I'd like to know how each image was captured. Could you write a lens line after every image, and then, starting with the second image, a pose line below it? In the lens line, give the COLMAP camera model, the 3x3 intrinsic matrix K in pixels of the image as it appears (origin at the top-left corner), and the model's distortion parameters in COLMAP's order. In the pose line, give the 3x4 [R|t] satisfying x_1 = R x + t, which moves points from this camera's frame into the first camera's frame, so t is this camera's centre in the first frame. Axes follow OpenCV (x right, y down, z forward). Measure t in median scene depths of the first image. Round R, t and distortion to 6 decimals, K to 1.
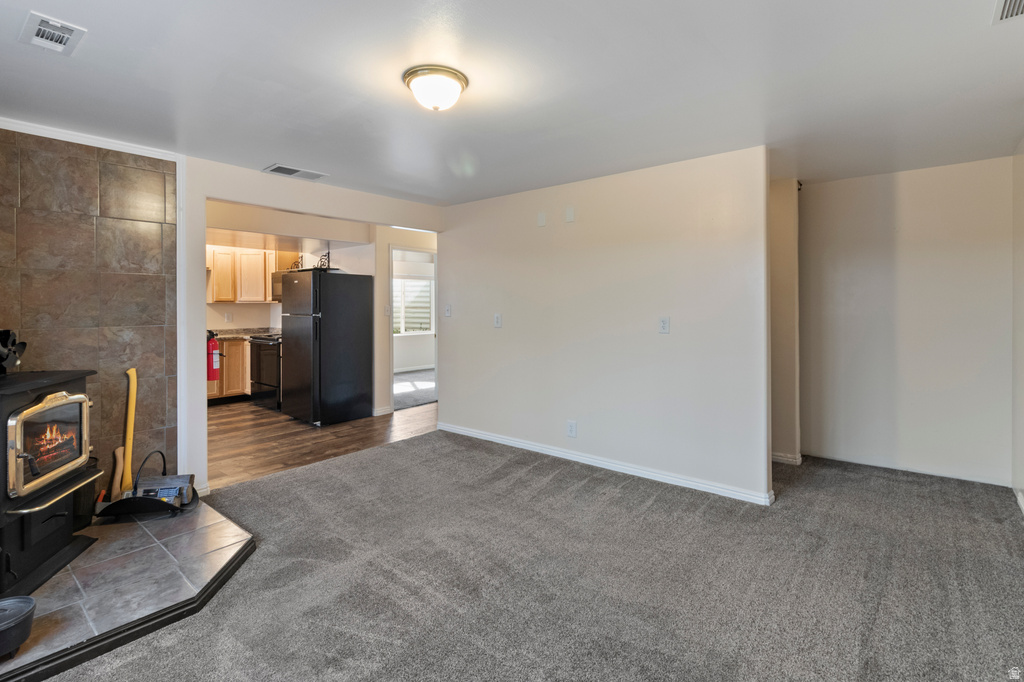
lens RADIAL K [[486.5, 0, 514.1], [0, 486.5, 308.0], [0, 0, 1]] dist [-0.002825, -0.000558]
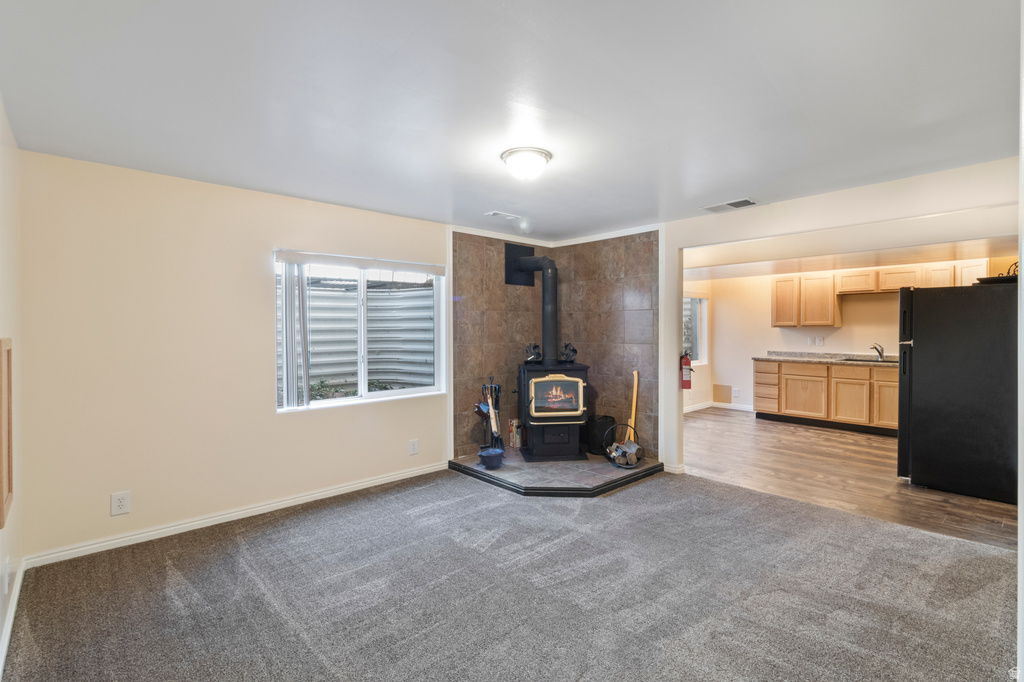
lens RADIAL K [[475.4, 0, 515.9], [0, 475.4, 332.9], [0, 0, 1]] dist [-0.000276, 0.000279]
pose [[-0.143534, 0.012602, -0.989565, 0.838397], [-0.001737, 0.999914, 0.012986, -0.018775], [0.989644, 0.003583, -0.143499, 0.888615]]
